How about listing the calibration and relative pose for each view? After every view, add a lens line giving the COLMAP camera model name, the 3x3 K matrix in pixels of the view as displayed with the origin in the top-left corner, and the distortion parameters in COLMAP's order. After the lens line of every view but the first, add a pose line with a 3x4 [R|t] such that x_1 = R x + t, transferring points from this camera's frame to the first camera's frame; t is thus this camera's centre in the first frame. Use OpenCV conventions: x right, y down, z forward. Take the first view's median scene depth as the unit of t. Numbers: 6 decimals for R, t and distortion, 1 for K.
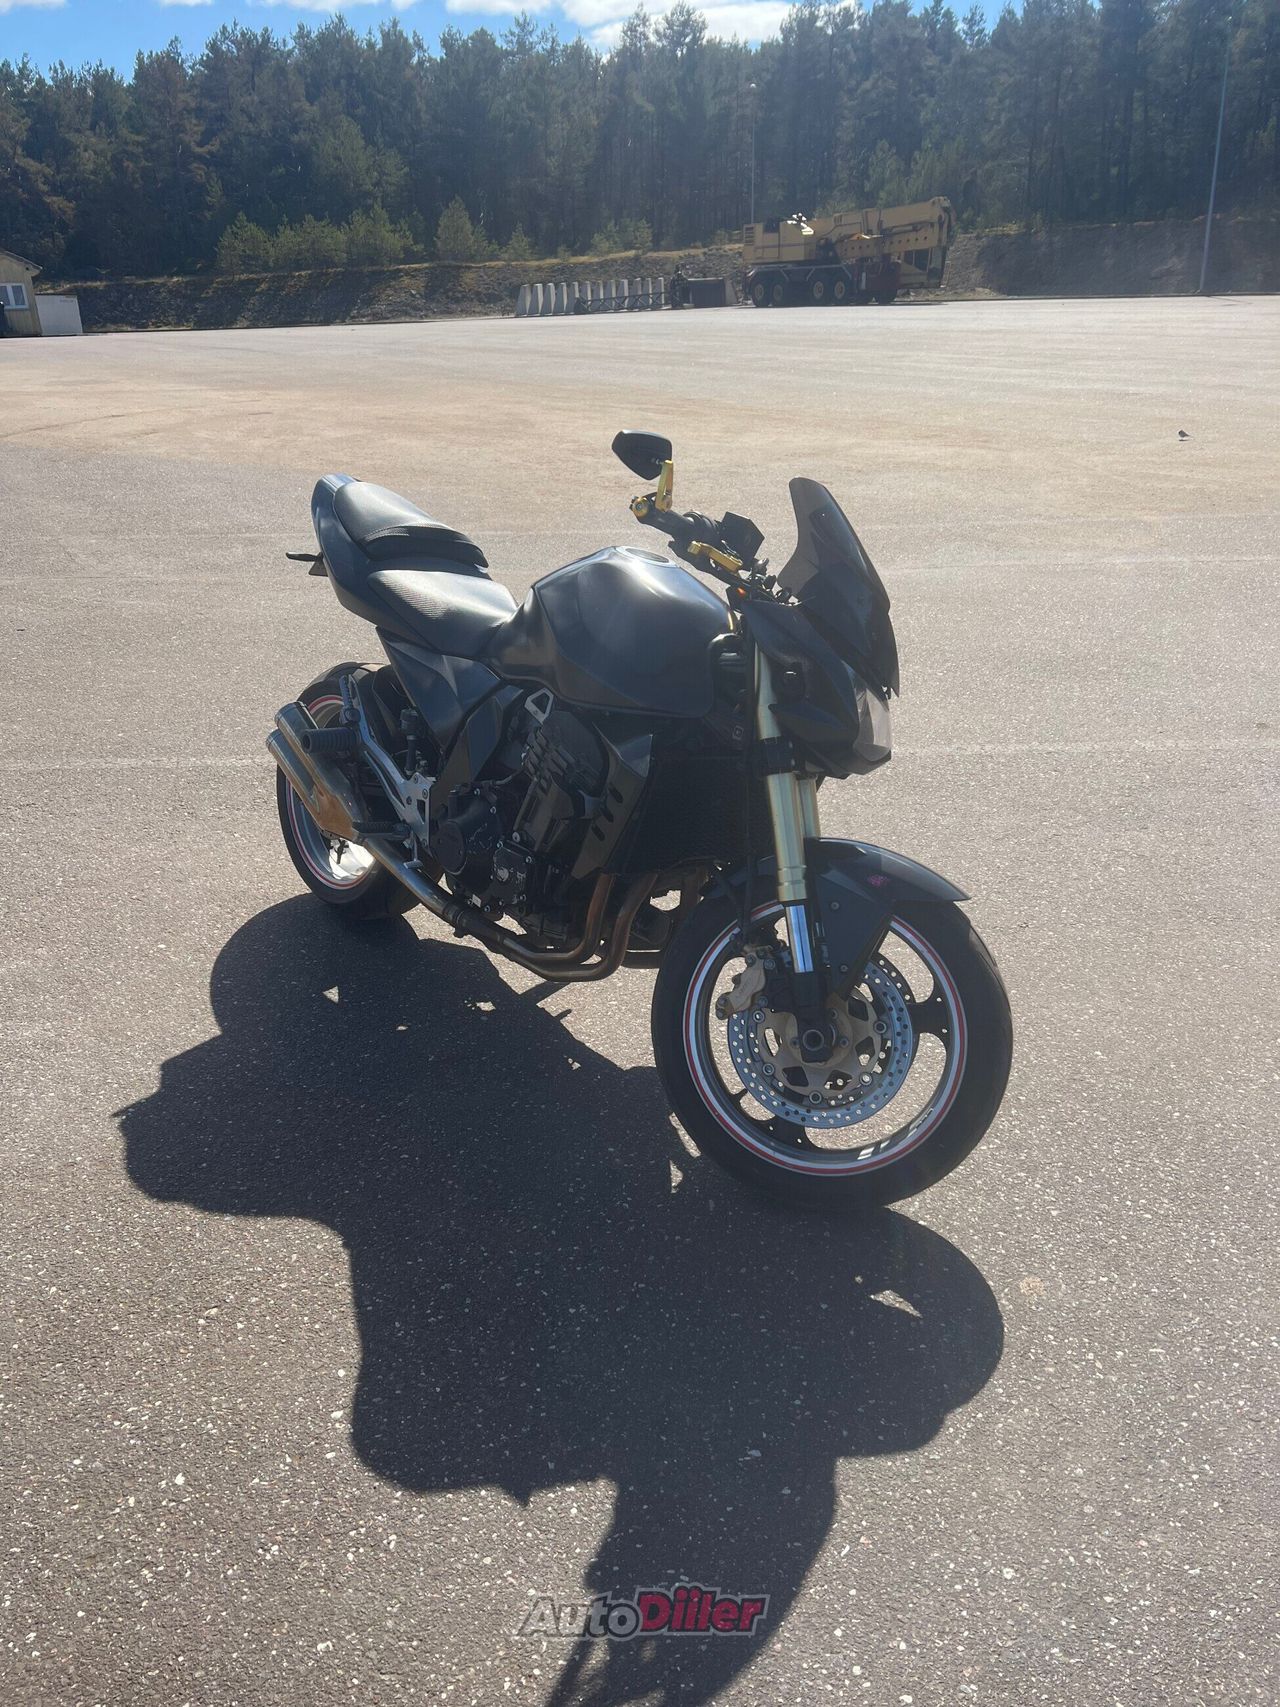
lens RADIAL K [[1324.3, 0, 634.0], [0, 1324.3, 839.7], [0, 0, 1]] dist [0.009147, -0.000844]
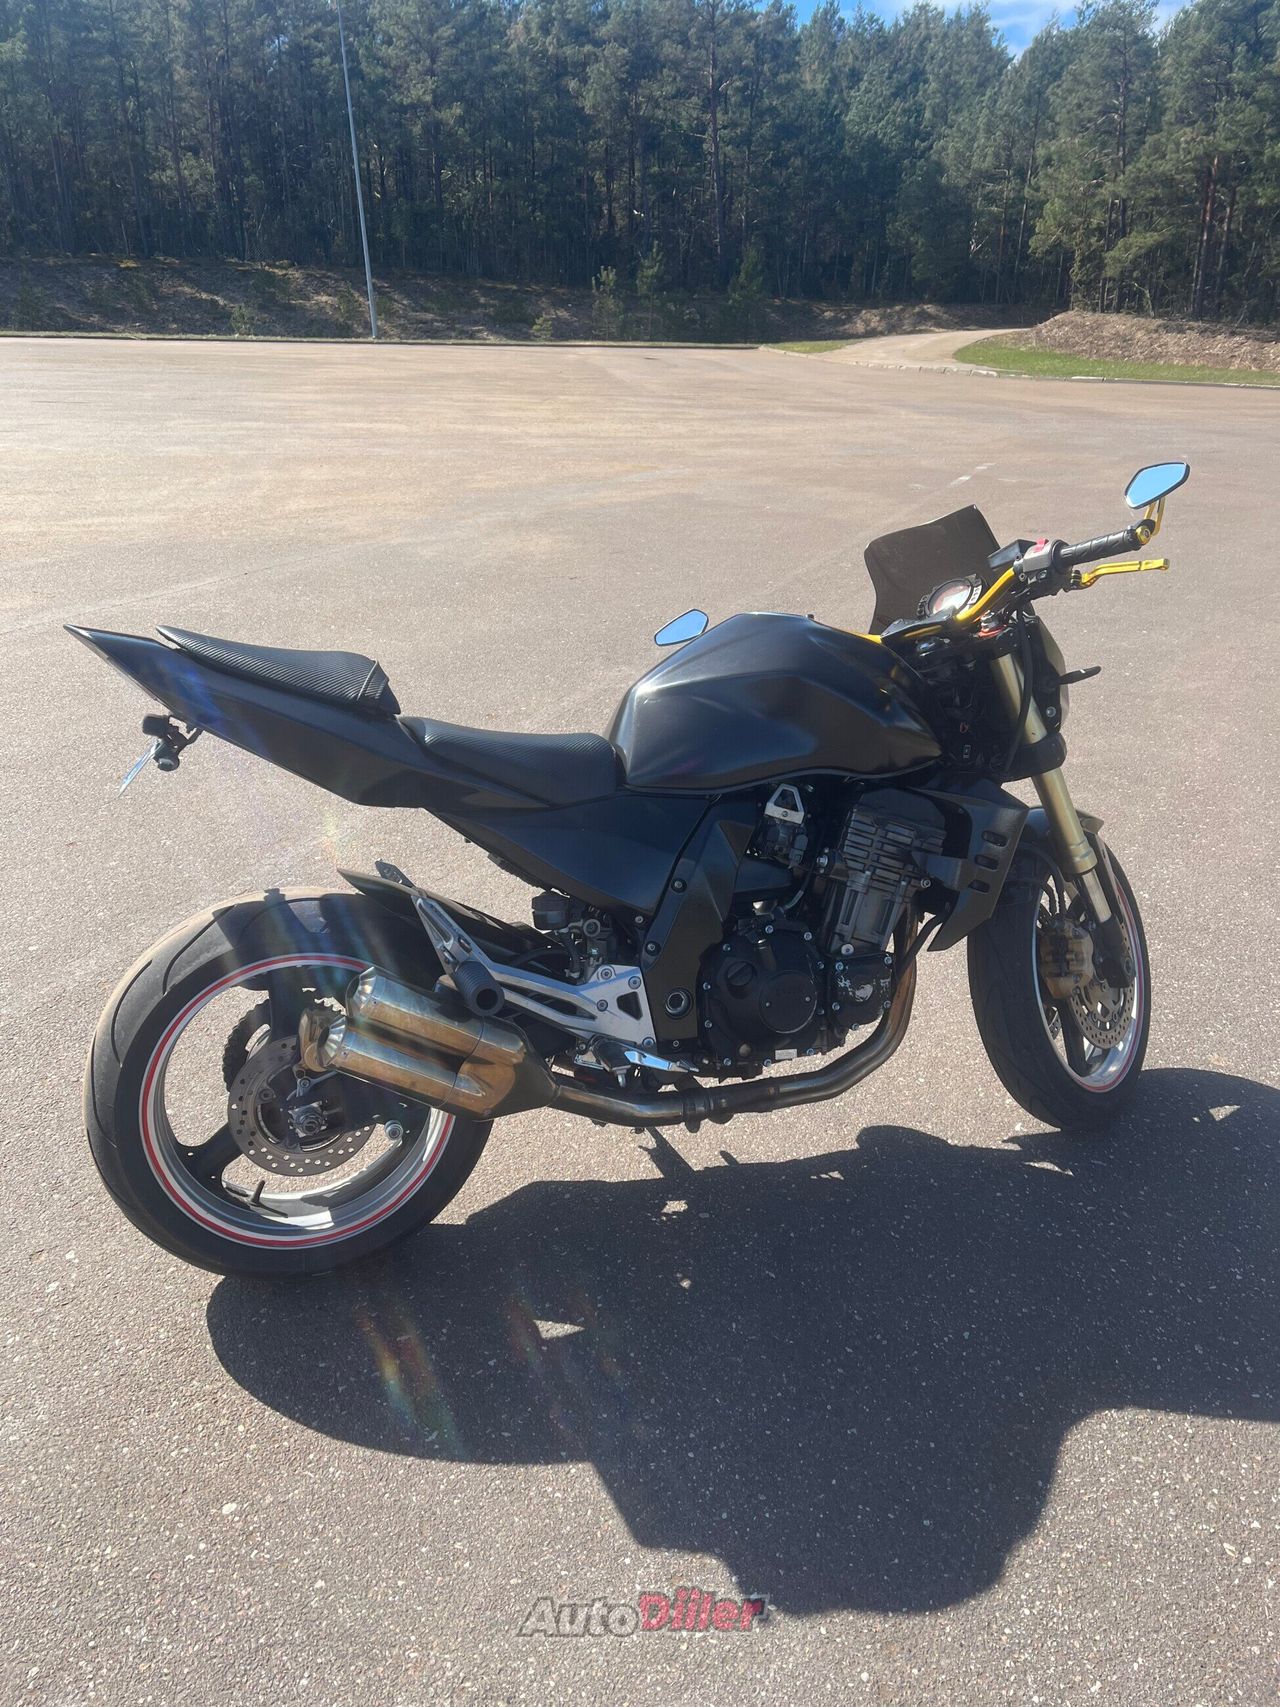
lens RADIAL K [[1324.3, 0, 636.1], [0, 1324.3, 861.0], [0, 0, 1]] dist [0.009147, -0.000844]
pose [[0.385401, -0.338493, 0.858422, -0.855854], [0.341374, 0.916587, 0.208164, -0.280003], [-0.857281, 0.212816, 0.468806, 0.697681]]
